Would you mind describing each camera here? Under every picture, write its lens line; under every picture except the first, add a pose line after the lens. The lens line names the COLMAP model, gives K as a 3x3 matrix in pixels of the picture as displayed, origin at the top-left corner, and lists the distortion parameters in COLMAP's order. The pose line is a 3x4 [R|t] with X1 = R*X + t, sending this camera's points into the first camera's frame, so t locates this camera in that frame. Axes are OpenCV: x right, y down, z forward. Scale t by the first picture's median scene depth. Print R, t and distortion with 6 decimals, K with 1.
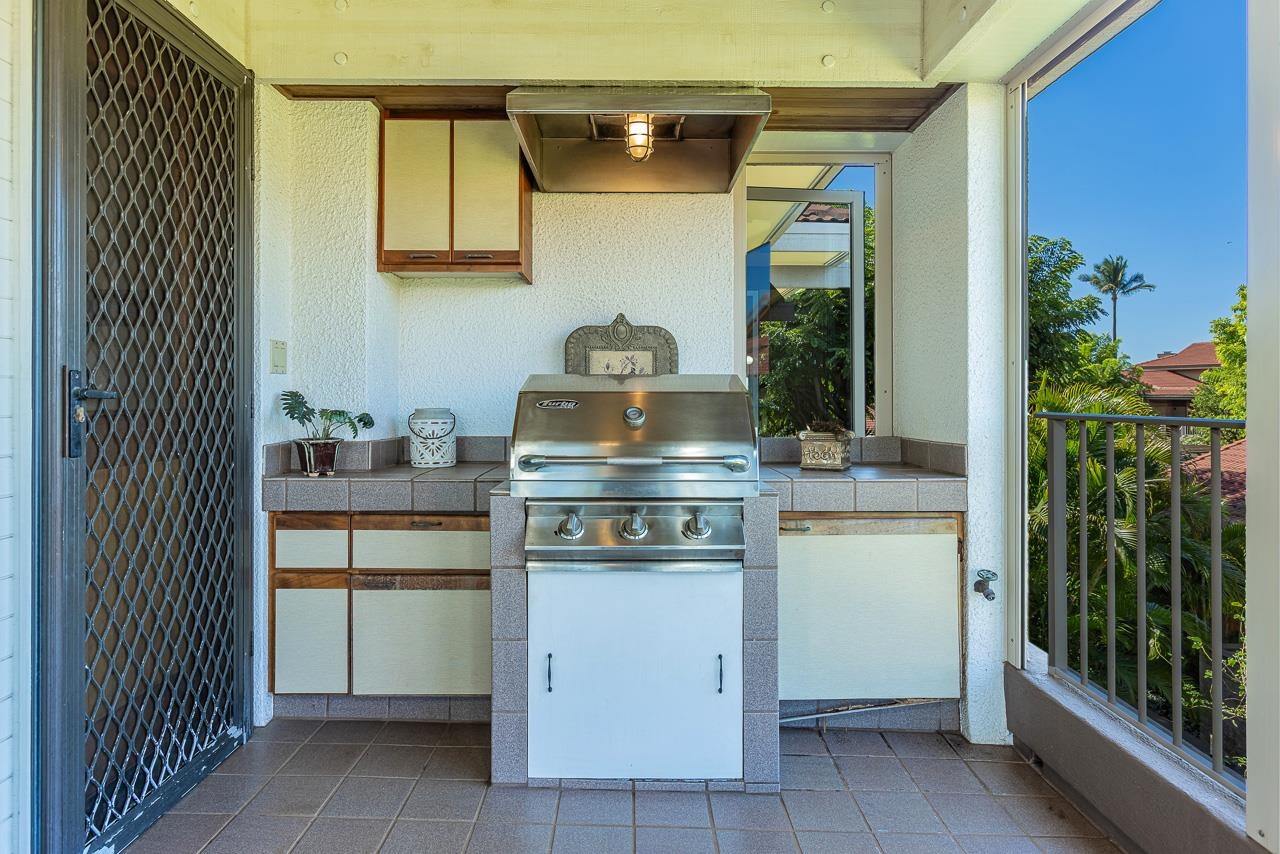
lens RADIAL K [[776.4, 0, 642.1], [0, 776.4, 395.1], [0, 0, 1]] dist [0.001184, 0.000023]
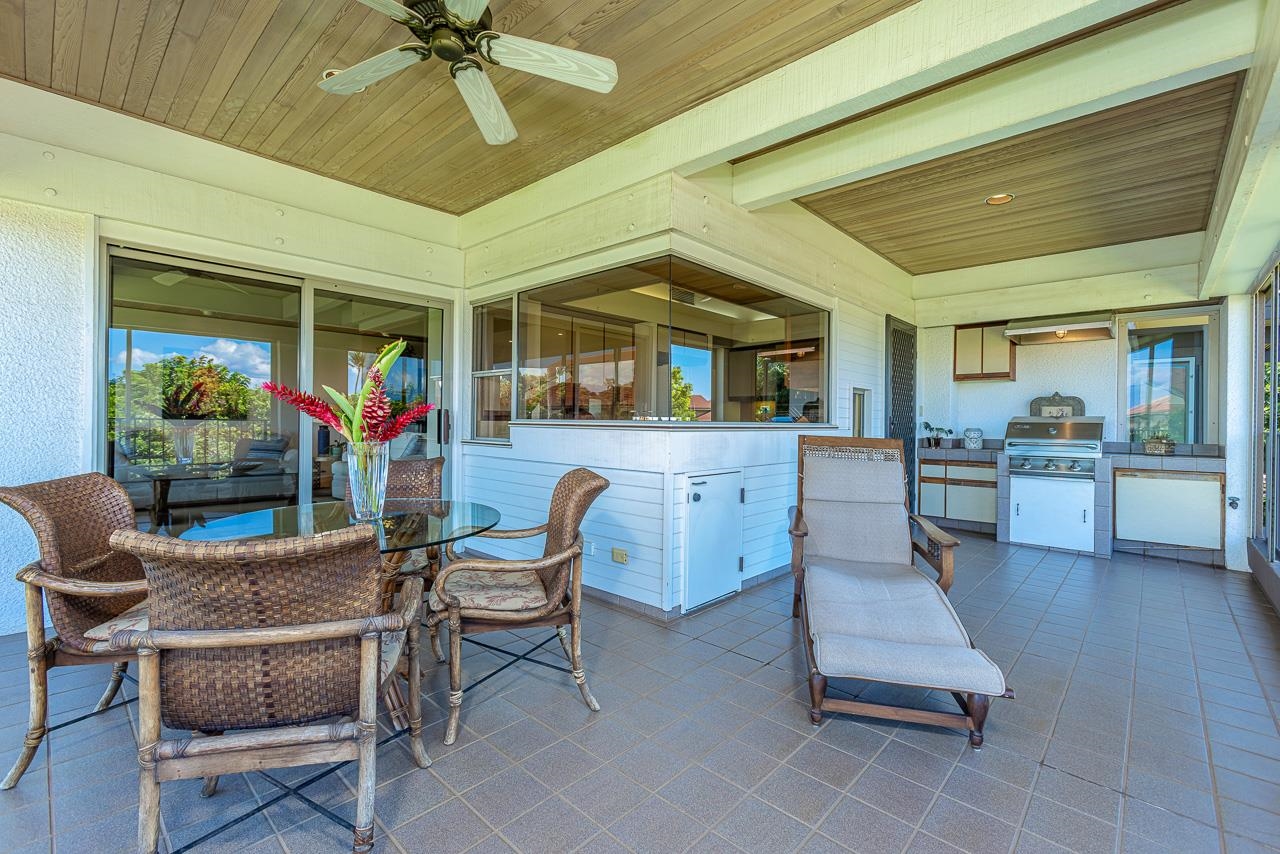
lens RADIAL K [[562.0, 0, 640.0], [0, 562.0, 427.0], [0, 0, 1]] dist [-0.002532, 0.000114]
pose [[0.729639, 0.010179, -0.683756, 0.279401], [-0.006045, 0.999946, 0.008436, 0.002853], [0.683805, -0.002022, 0.729662, -1.521663]]
